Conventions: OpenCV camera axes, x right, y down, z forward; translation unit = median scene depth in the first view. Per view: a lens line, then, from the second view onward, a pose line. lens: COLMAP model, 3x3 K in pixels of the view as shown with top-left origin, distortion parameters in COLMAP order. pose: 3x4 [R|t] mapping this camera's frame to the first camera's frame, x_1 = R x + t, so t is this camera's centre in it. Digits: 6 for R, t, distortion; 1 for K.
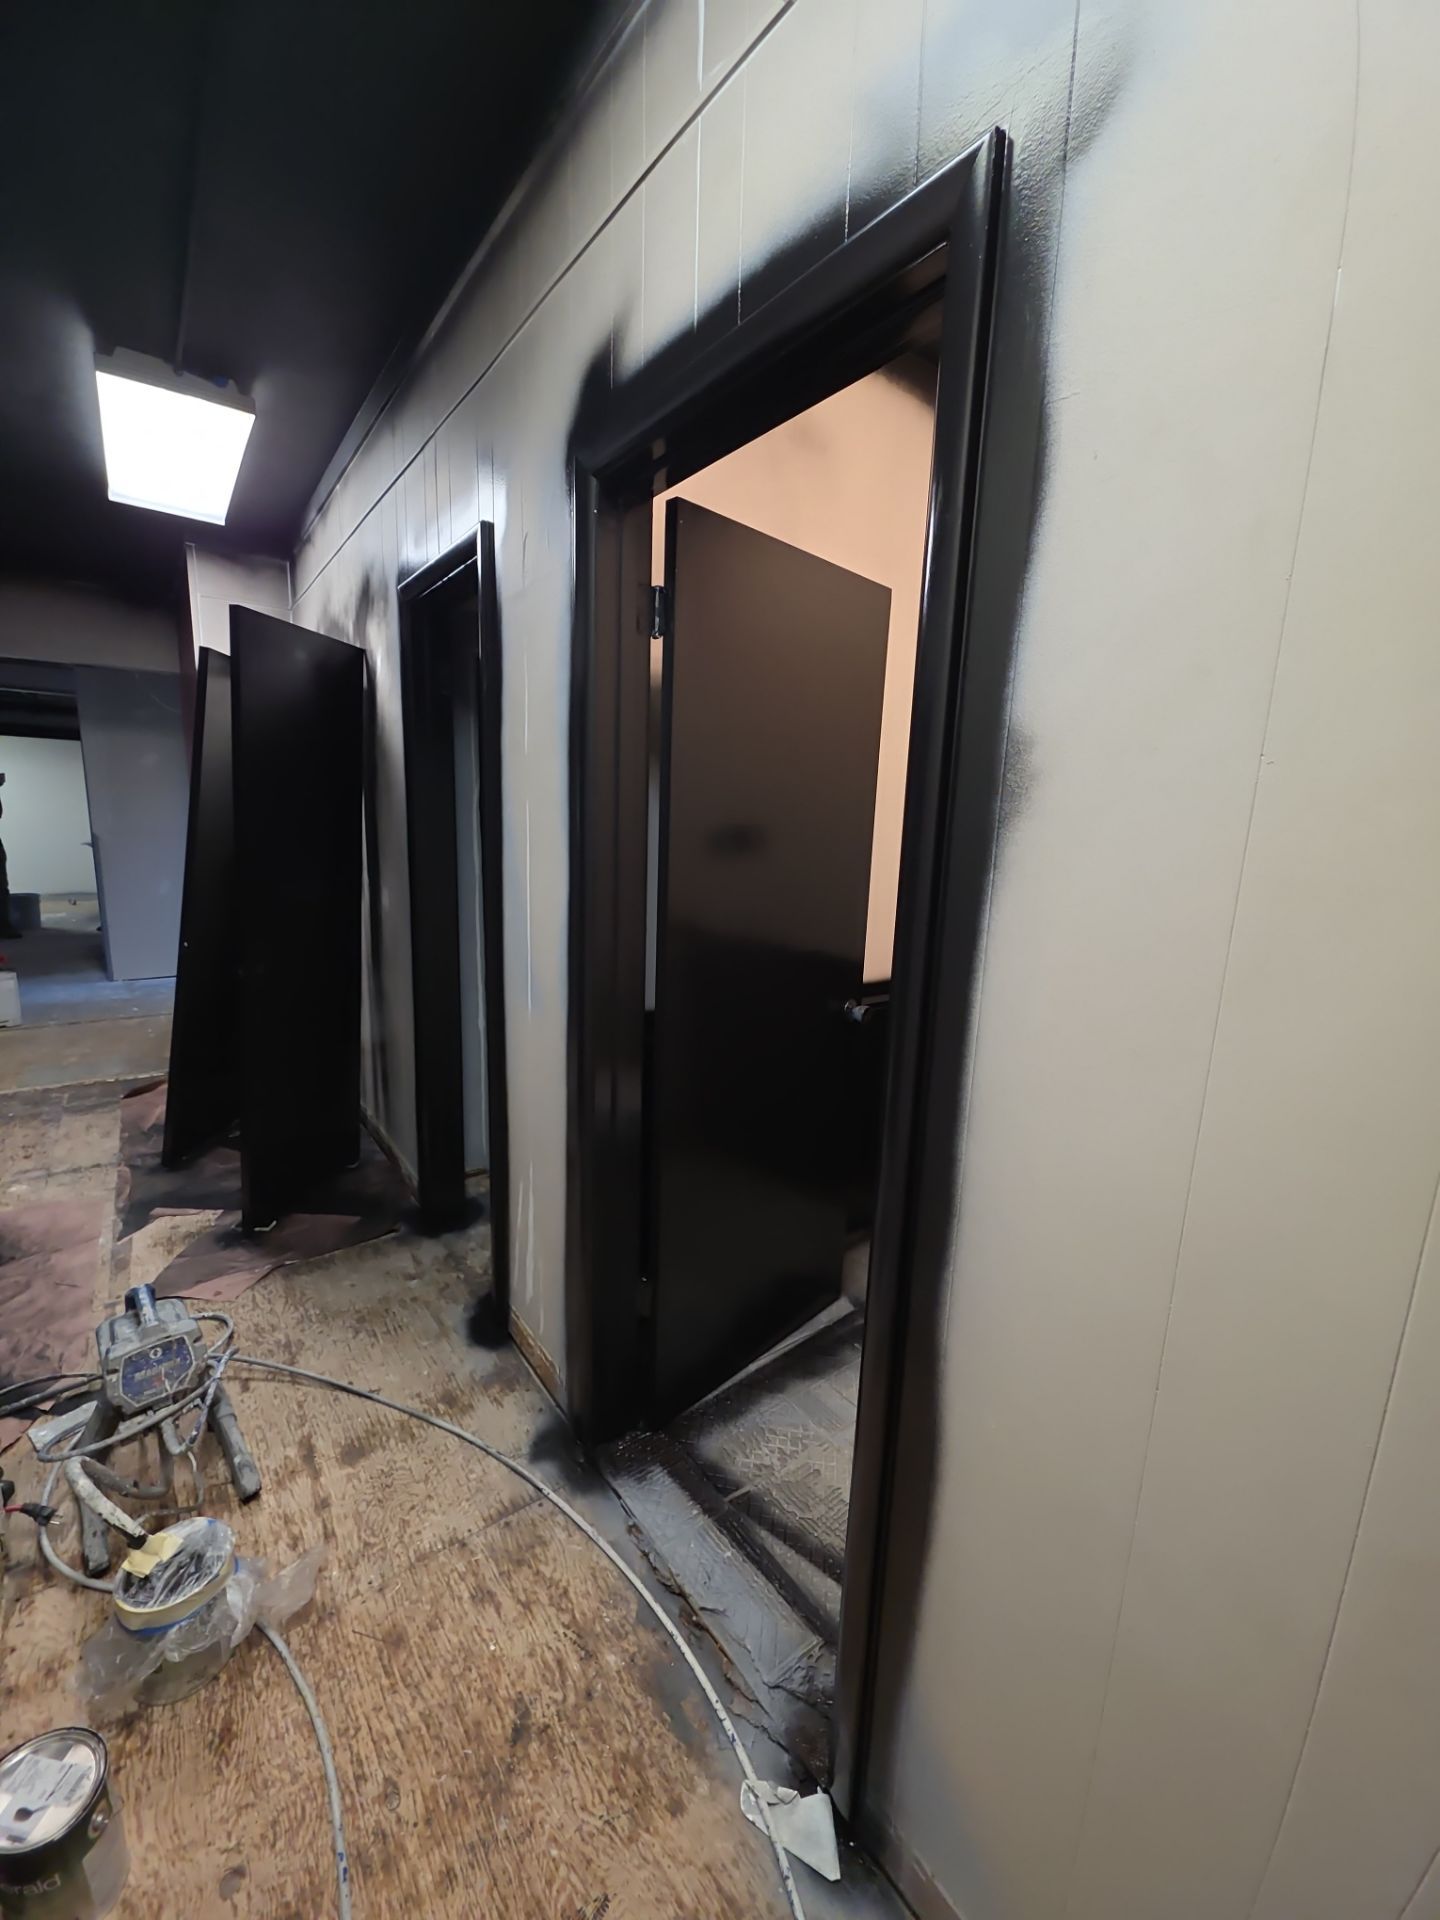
lens RADIAL K [[761.1, 0, 701.4], [0, 761.1, 953.0], [0, 0, 1]] dist [0.002839, -0.005160]
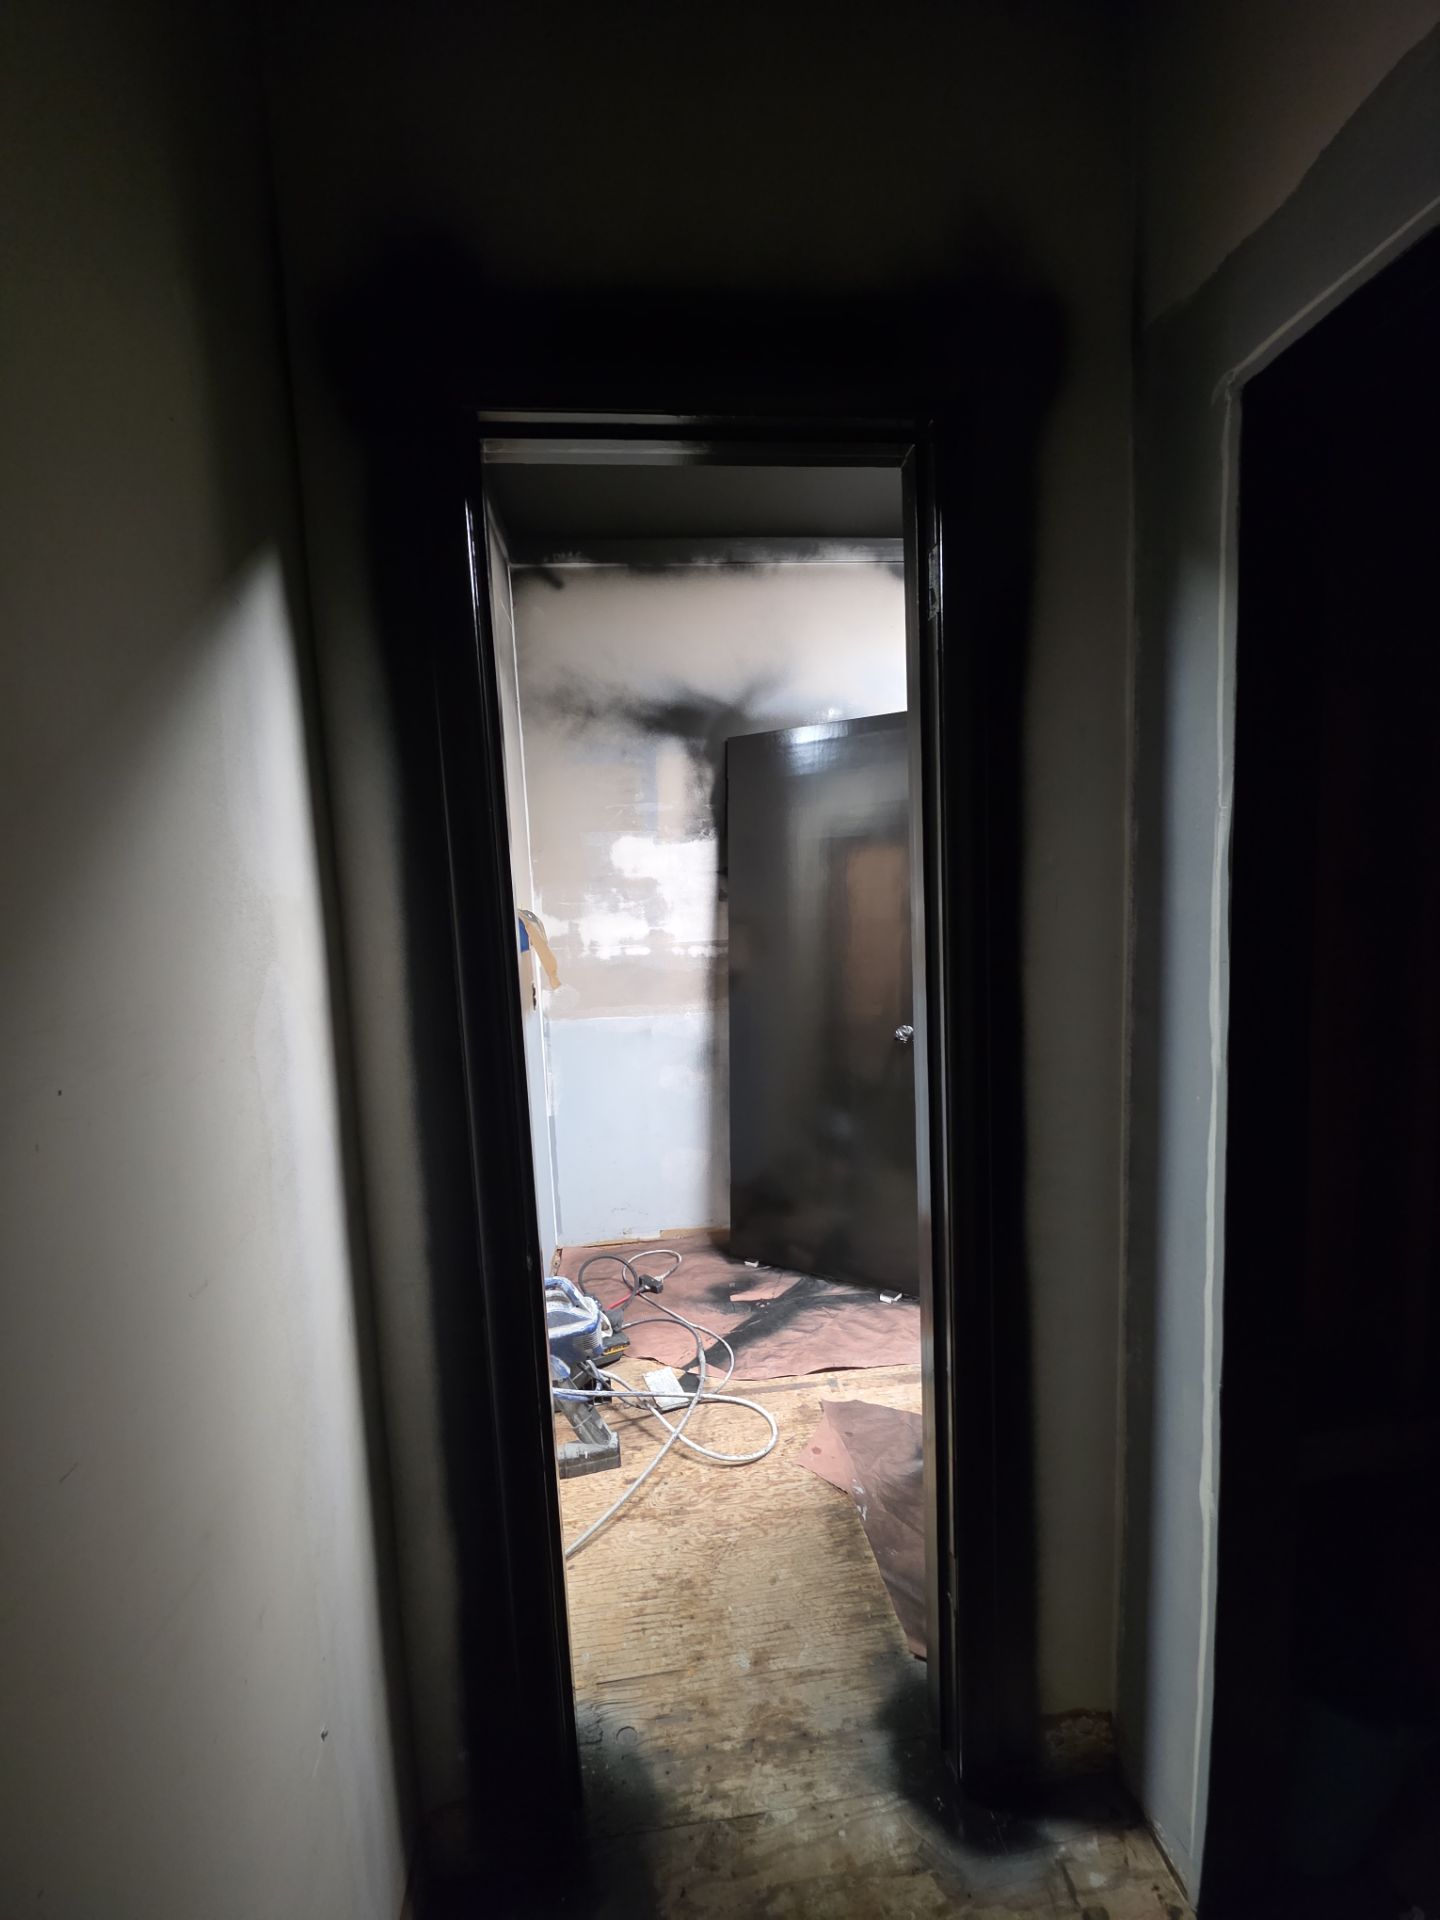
lens RADIAL K [[761.1, 0, 714.1], [0, 761.1, 961.9], [0, 0, 1]] dist [0.002839, -0.005160]
pose [[-0.499170, 0.079136, -0.862883, 0.129607], [-0.130277, 0.977648, 0.165025, -0.244006], [0.856654, 0.194789, -0.477703, 1.383970]]
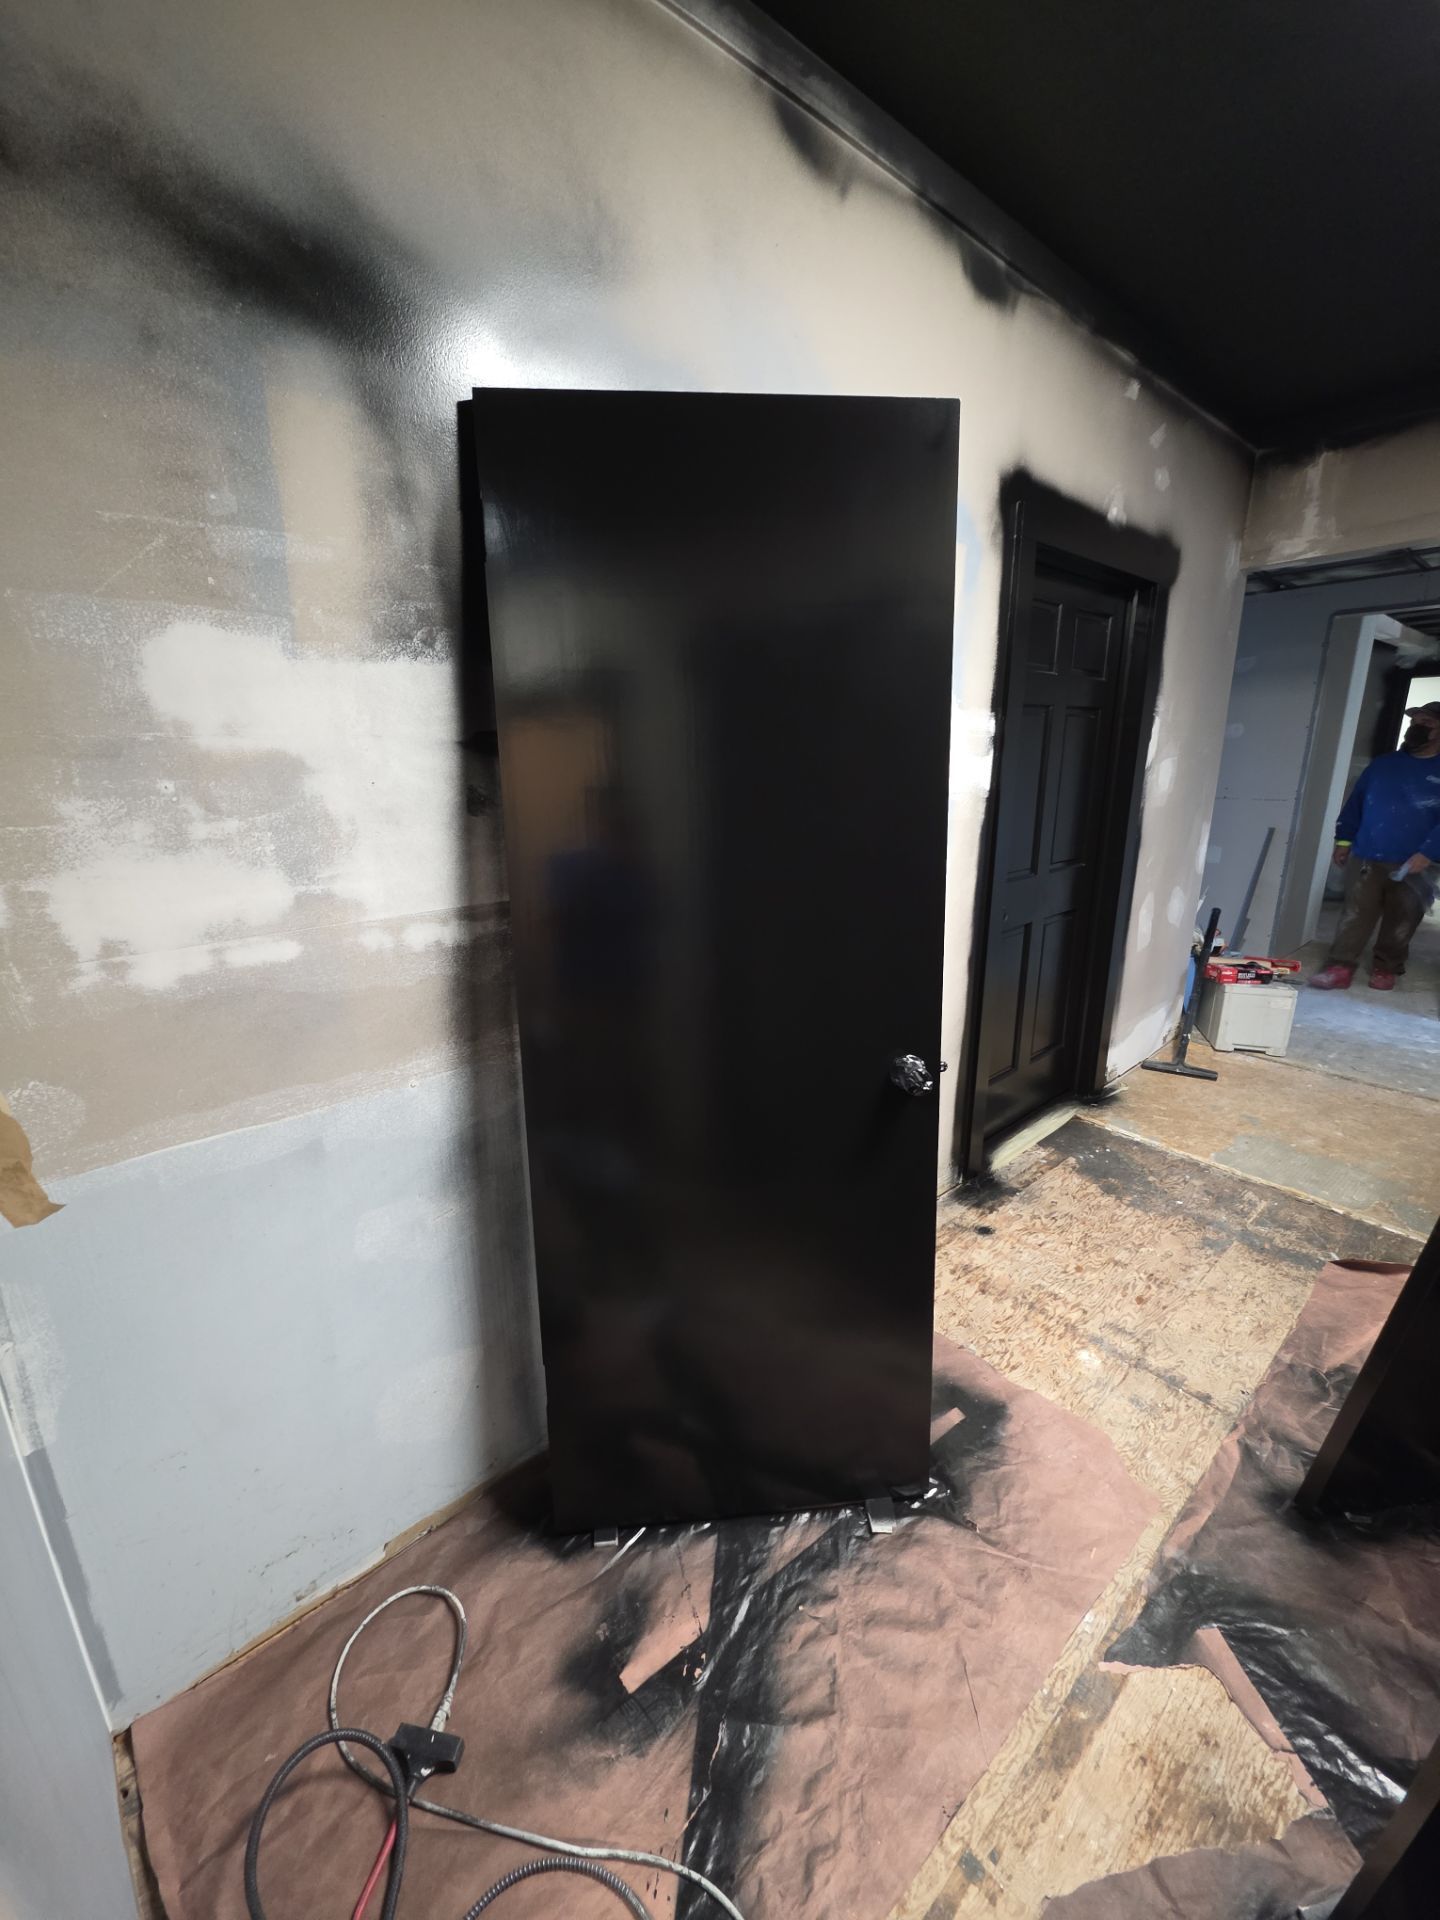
lens RADIAL K [[761.1, 0, 718.7], [0, 761.1, 955.6], [0, 0, 1]] dist [0.002839, -0.005160]
pose [[0.083238, 0.223020, -0.971254, -0.518388], [-0.164885, 0.964284, 0.207289, -0.167134], [0.982794, 0.142891, 0.117037, 0.799514]]
